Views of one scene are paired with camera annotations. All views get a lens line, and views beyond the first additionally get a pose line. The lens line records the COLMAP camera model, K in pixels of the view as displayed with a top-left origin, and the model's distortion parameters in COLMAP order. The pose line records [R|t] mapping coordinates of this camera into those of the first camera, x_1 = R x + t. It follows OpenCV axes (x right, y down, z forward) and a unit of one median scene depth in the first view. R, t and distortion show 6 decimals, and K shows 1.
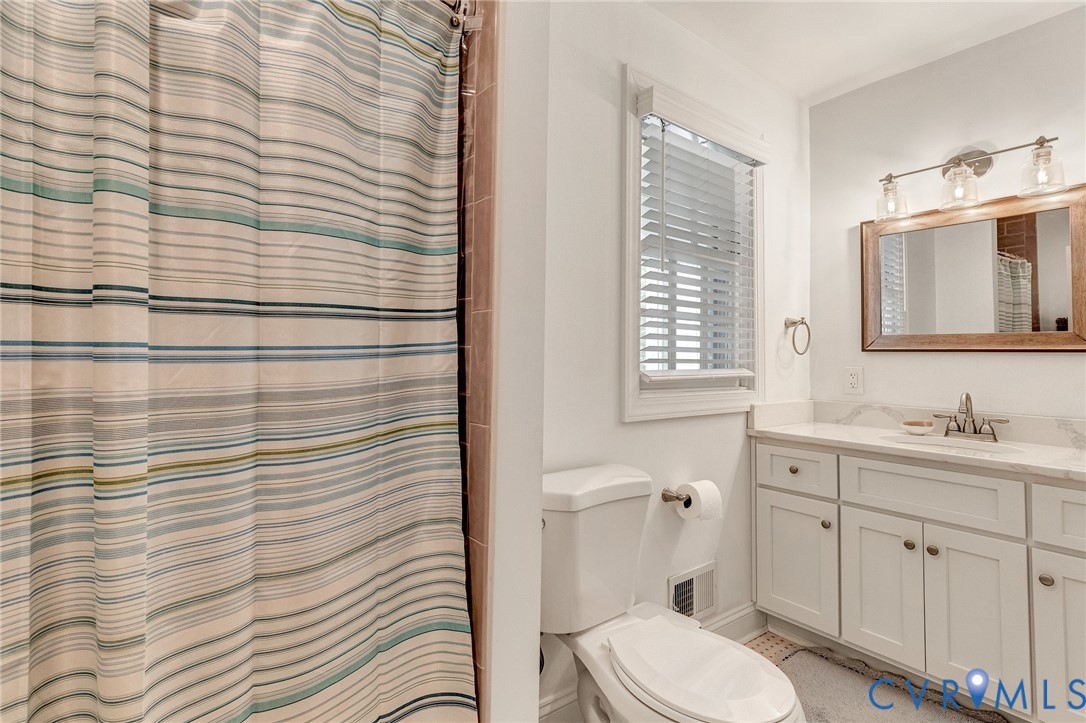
lens RADIAL K [[518.1, 0, 543.8], [0, 518.1, 360.9], [0, 0, 1]] dist [0.007045, -0.000150]
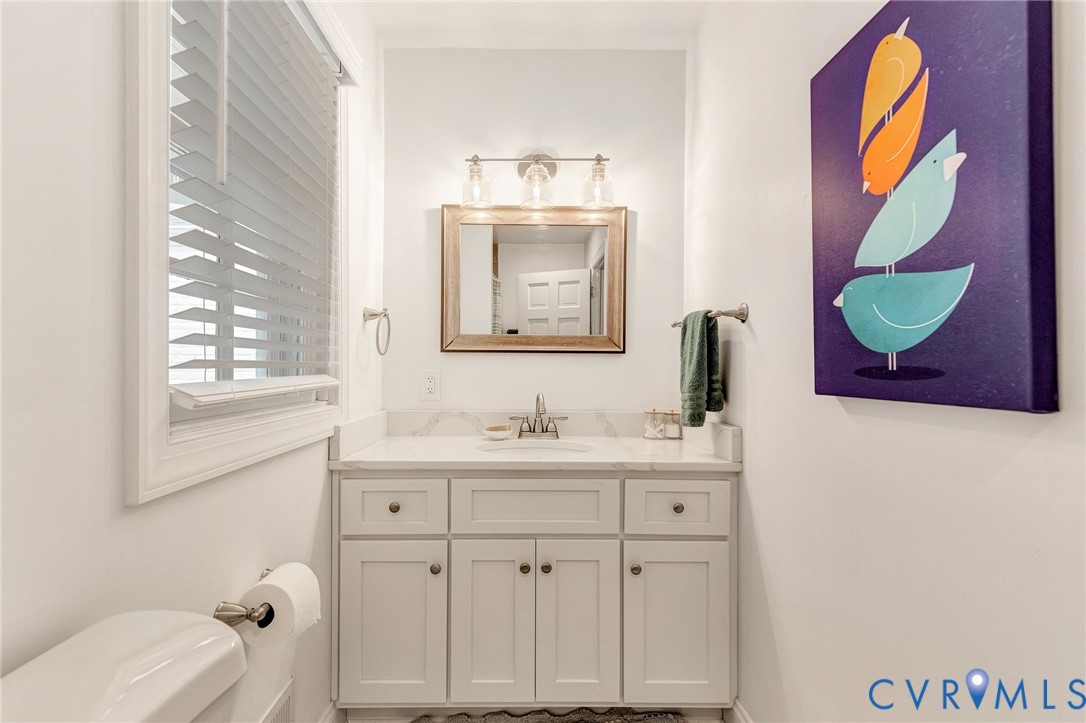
lens RADIAL K [[518.1, 0, 534.6], [0, 518.1, 364.6], [0, 0, 1]] dist [0.007045, -0.000150]
pose [[0.611272, -0.009430, 0.791365, 0.012673], [0.011161, 0.999932, 0.003294, 0.002236], [-0.791342, 0.006819, 0.611336, 0.388421]]
